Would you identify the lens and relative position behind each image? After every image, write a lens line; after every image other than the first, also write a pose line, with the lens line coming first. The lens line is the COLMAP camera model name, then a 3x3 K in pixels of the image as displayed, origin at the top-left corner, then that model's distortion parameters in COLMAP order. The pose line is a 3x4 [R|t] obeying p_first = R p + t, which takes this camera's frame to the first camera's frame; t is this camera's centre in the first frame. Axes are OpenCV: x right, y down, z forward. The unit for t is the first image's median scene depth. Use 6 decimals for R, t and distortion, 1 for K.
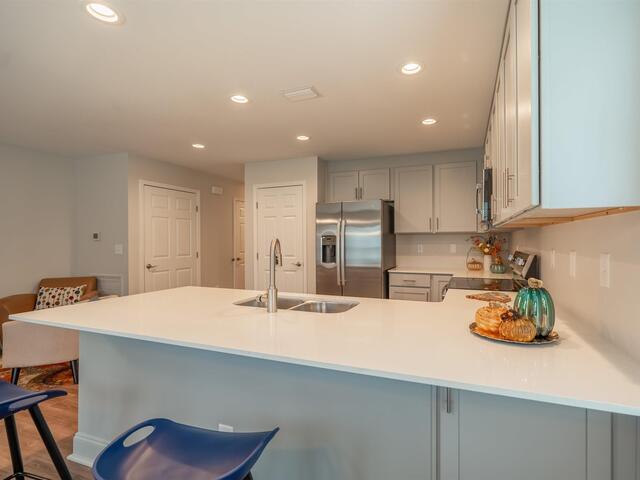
lens RADIAL K [[327.0, 0, 324.1], [0, 327.0, 238.7], [0, 0, 1]] dist [-0.006853, 0.000646]
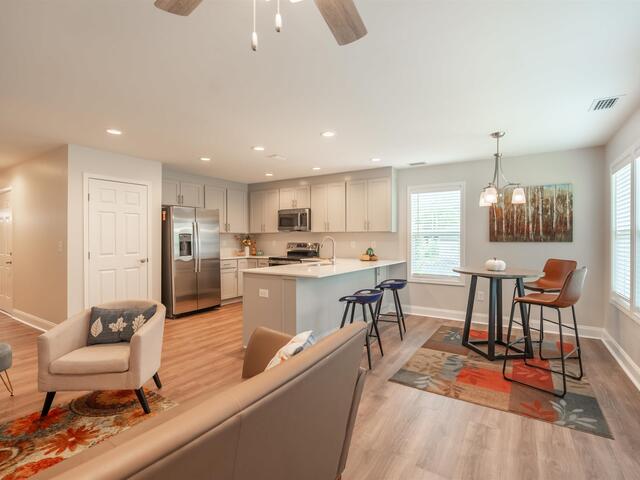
lens RADIAL K [[327.0, 0, 324.1], [0, 327.0, 238.7], [0, 0, 1]] dist [-0.006853, 0.000646]
pose [[0.199676, 0.004377, 0.979852, -1.077587], [0.005273, 0.999971, -0.005541, 0.018738], [-0.979848, 0.006273, 0.199648, 0.246128]]
